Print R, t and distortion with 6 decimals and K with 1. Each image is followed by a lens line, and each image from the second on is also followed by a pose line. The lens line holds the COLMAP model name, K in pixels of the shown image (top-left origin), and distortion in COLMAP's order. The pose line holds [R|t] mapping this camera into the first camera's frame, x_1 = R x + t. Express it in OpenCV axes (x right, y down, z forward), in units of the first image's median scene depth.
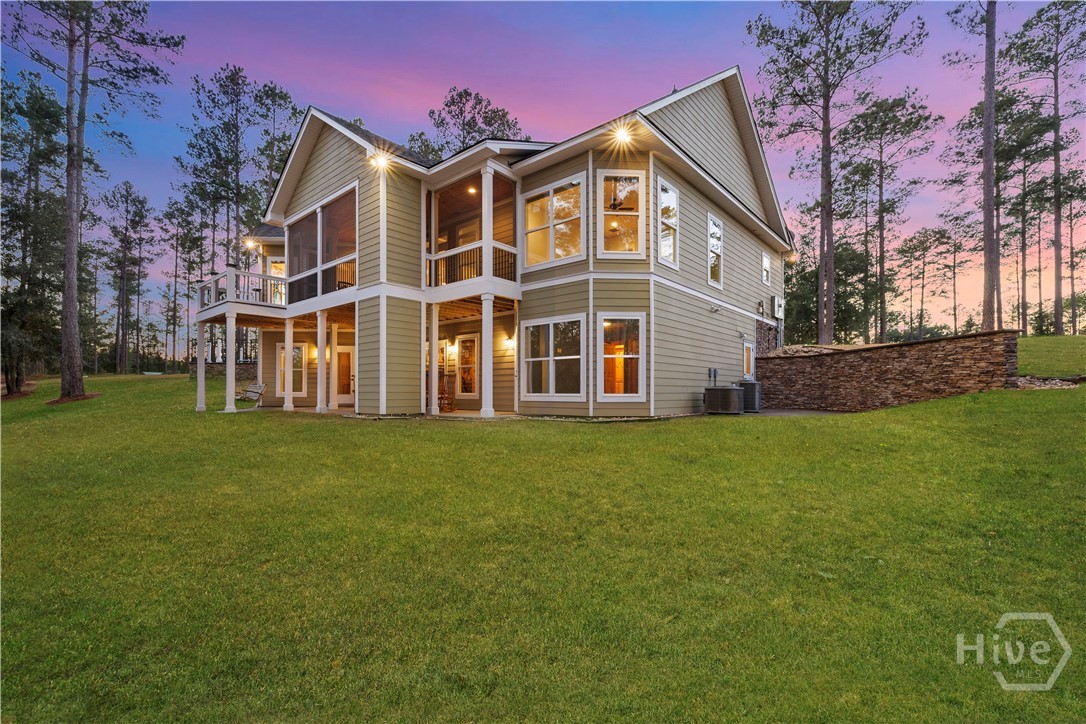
lens RADIAL K [[473.2, 0, 542.3], [0, 473.2, 389.1], [0, 0, 1]] dist [0.001975, 0.000125]
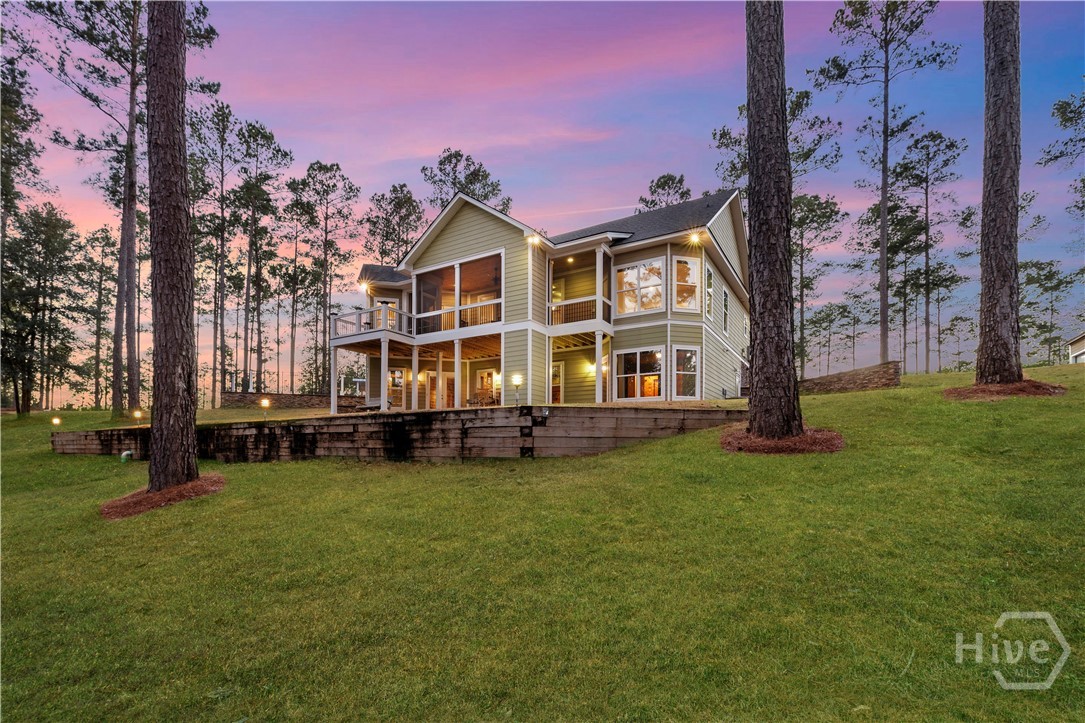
lens RADIAL K [[497.5, 0, 543.9], [0, 497.5, 453.0], [0, 0, 1]] dist [0.001975, 0.000421]
pose [[0.986252, 0.005035, 0.165172, -0.180680], [-0.005336, 0.999985, 0.001381, 0.062508], [-0.165163, -0.002243, 0.986264, -0.181306]]
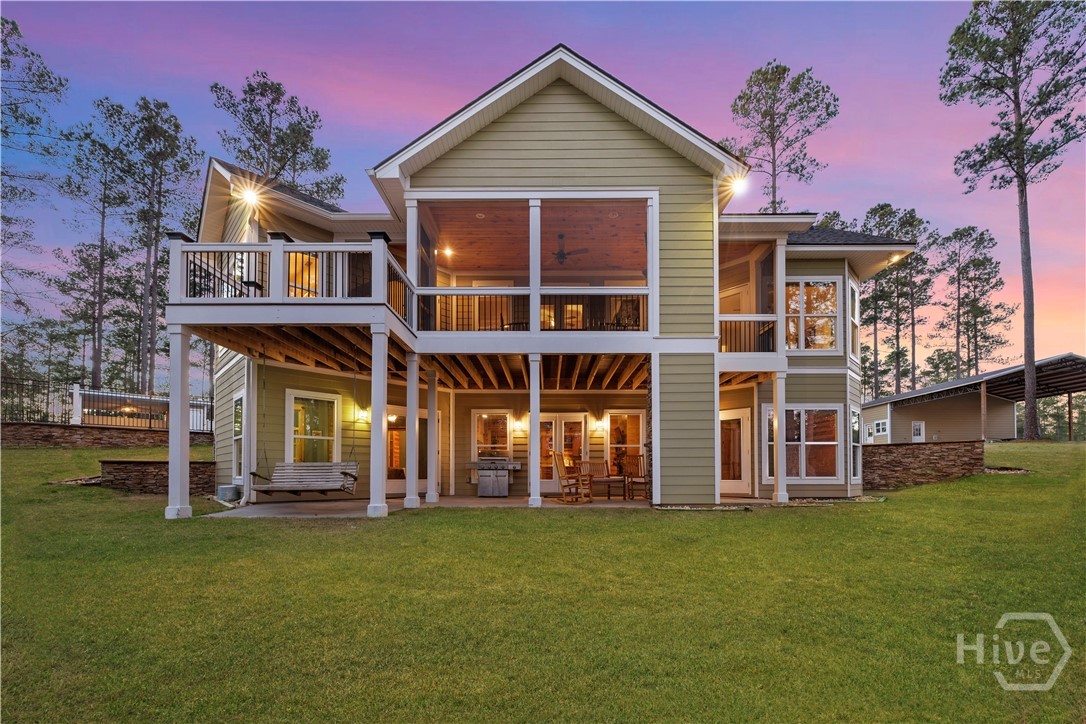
lens RADIAL K [[436.5, 0, 546.7], [0, 436.5, 467.8], [0, 0, 1]] dist [0.002488, 0.000433]
pose [[0.760836, 0.008984, 0.648882, -0.337350], [-0.002367, 0.999936, -0.011068, 0.000345], [-0.648940, 0.006885, 0.760809, 0.207280]]
